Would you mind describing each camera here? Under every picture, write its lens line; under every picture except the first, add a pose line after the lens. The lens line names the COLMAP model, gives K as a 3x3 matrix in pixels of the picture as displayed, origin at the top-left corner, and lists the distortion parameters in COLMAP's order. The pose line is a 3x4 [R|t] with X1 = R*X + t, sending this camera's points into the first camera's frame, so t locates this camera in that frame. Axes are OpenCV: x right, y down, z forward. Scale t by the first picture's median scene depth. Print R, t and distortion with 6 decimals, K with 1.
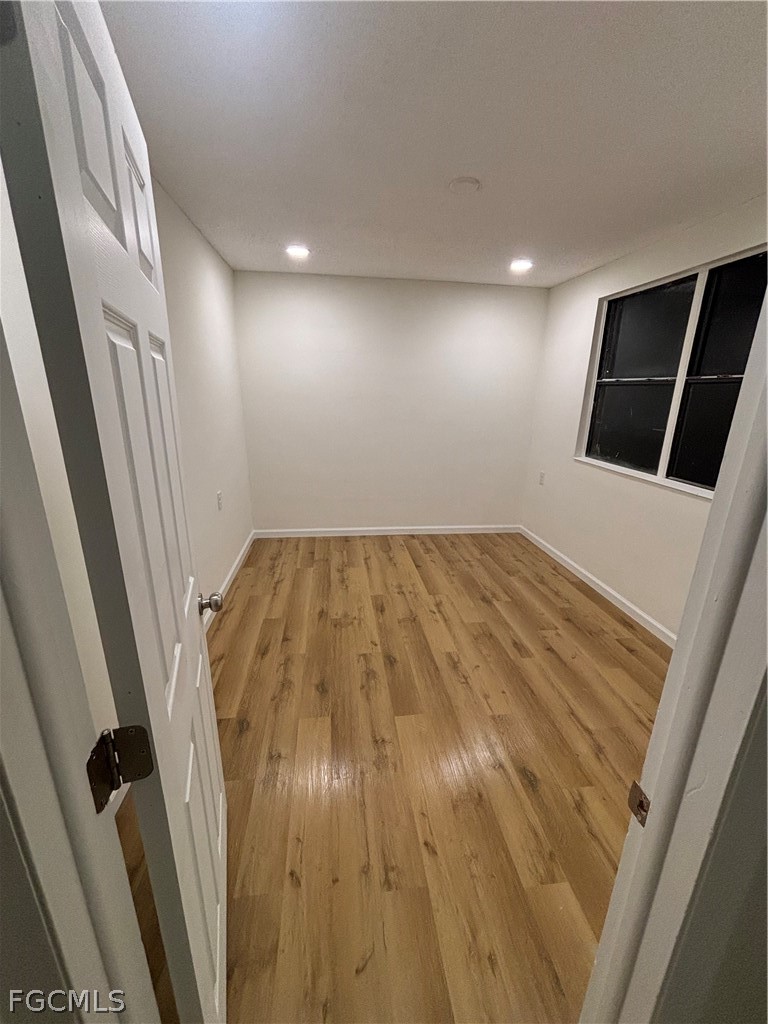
lens RADIAL K [[413.7, 0, 377.3], [0, 413.7, 508.6], [0, 0, 1]] dist [0.003165, -0.000085]
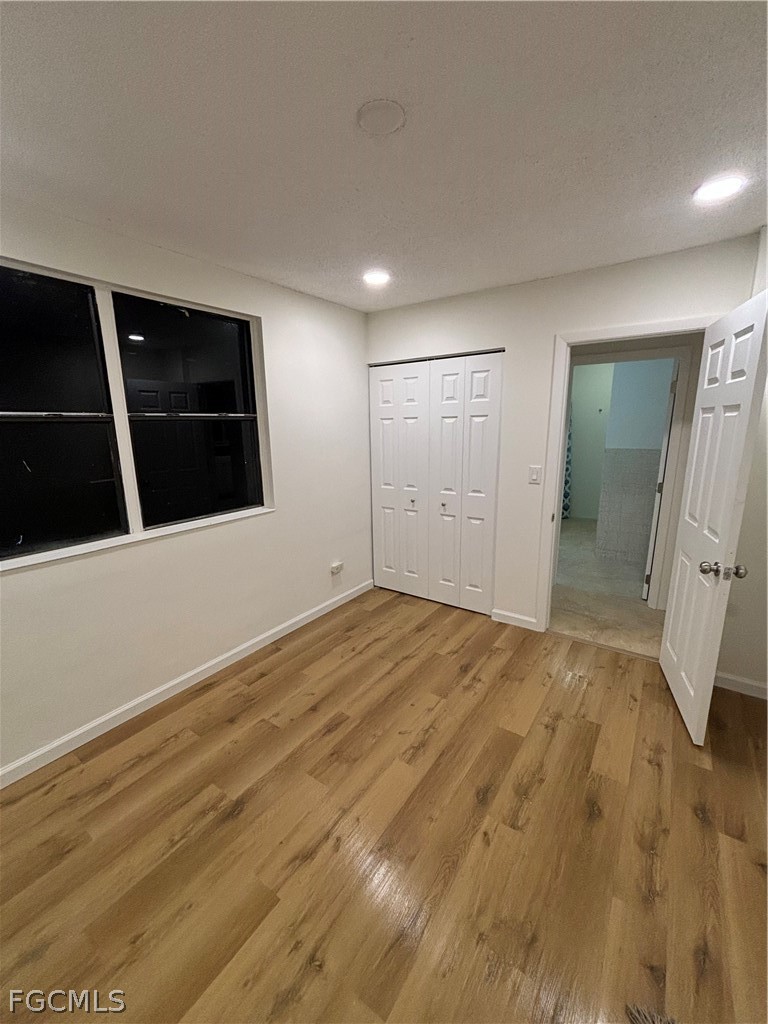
lens RADIAL K [[413.7, 0, 385.5], [0, 413.7, 508.2], [0, 0, 1]] dist [0.003165, -0.000085]
pose [[-0.750665, -0.140055, 0.645668, -0.231402], [0.182704, 0.895157, 0.406588, -0.403018], [-0.634918, 0.423177, -0.646374, 1.326163]]
